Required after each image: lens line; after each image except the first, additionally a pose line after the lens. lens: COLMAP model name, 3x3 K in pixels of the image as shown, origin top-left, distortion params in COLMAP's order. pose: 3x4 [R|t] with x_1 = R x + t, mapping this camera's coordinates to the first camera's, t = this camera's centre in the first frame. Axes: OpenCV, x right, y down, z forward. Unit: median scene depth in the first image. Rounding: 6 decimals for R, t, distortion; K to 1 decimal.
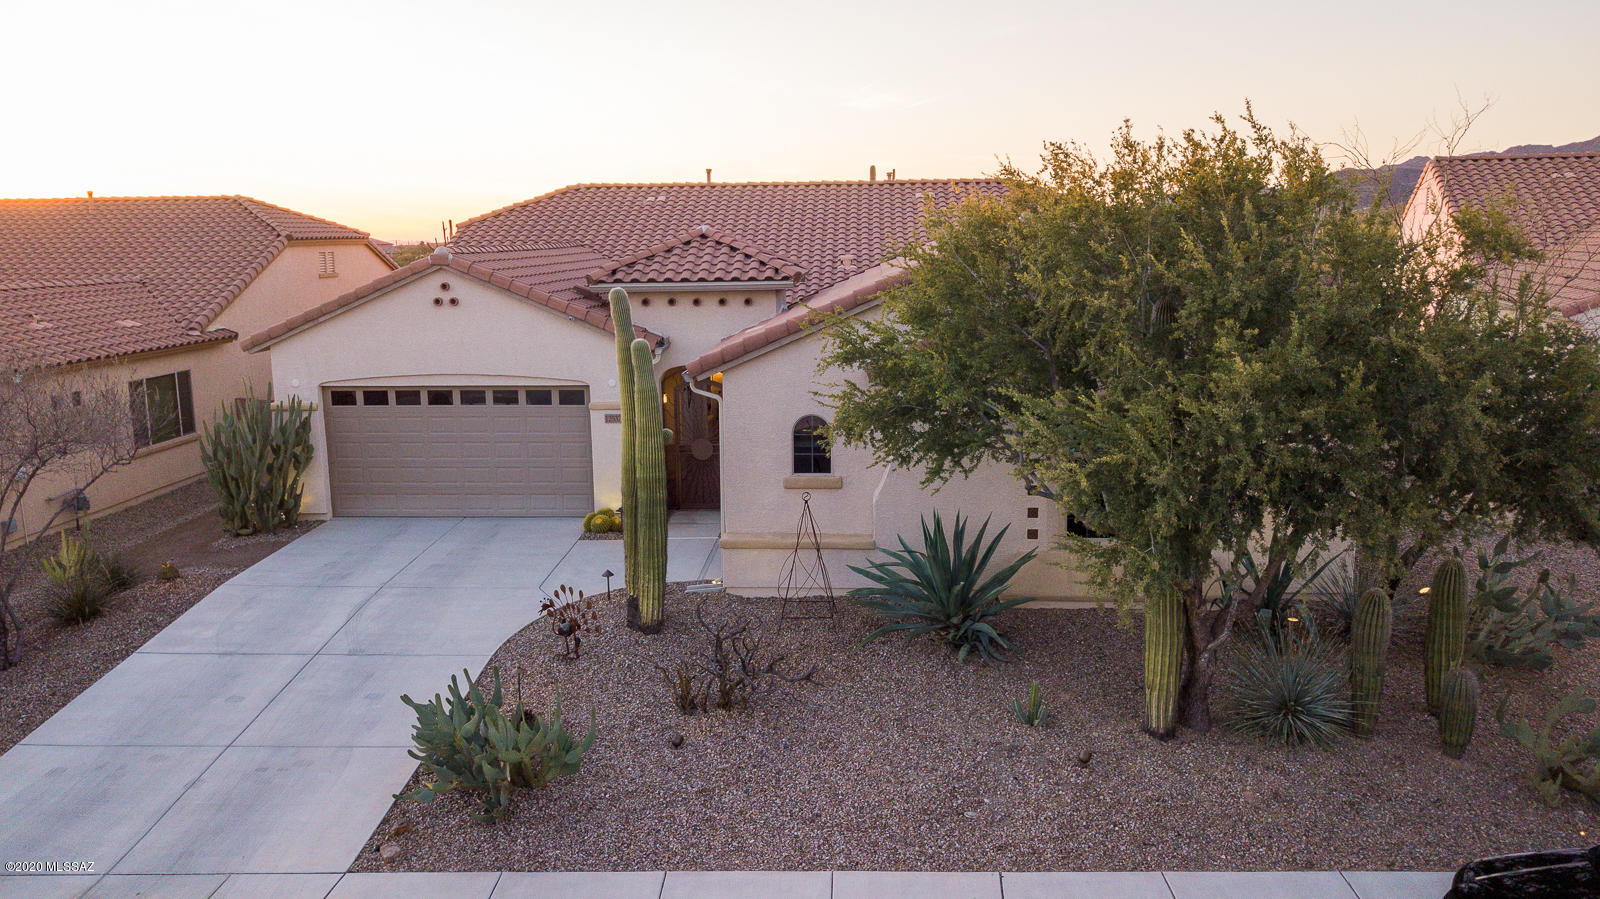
lens RADIAL K [[1166.5, 0, 800.0], [0, 1166.5, 449.5], [0, 0, 1]] dist [-0.000392, 0.003455]
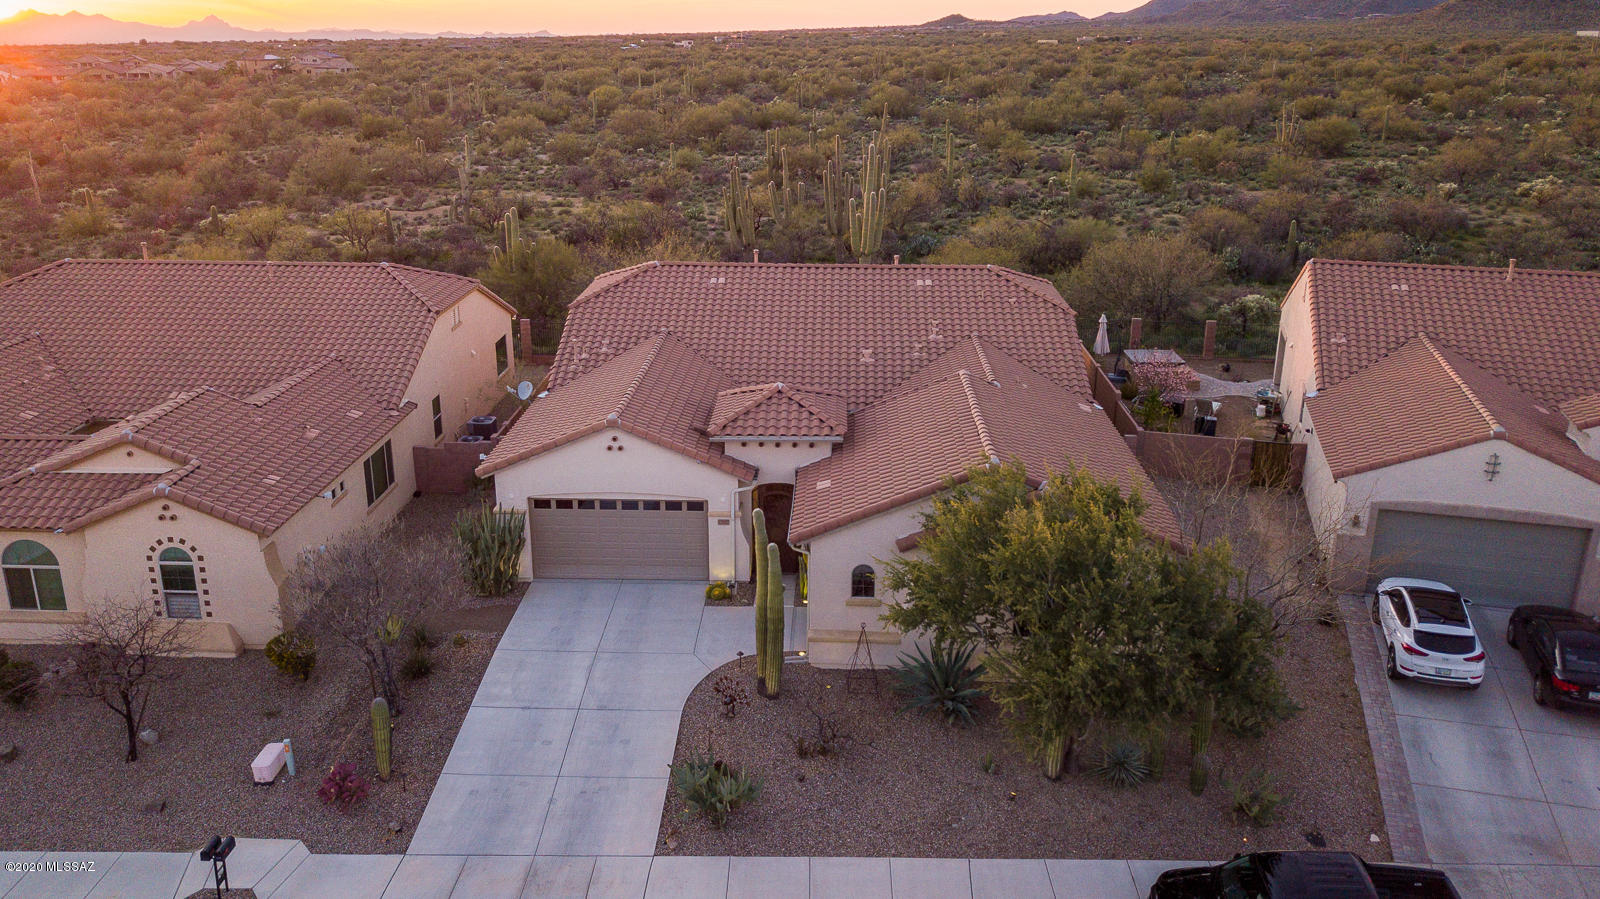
lens RADIAL K [[1166.5, 0, 800.0], [0, 1166.5, 449.5], [0, 0, 1]] dist [-0.000392, 0.003455]
pose [[0.999727, 0.007448, 0.022148, -0.144930], [-0.010529, 0.989749, 0.142431, -0.519215], [-0.020861, -0.142625, 0.989557, -0.760344]]
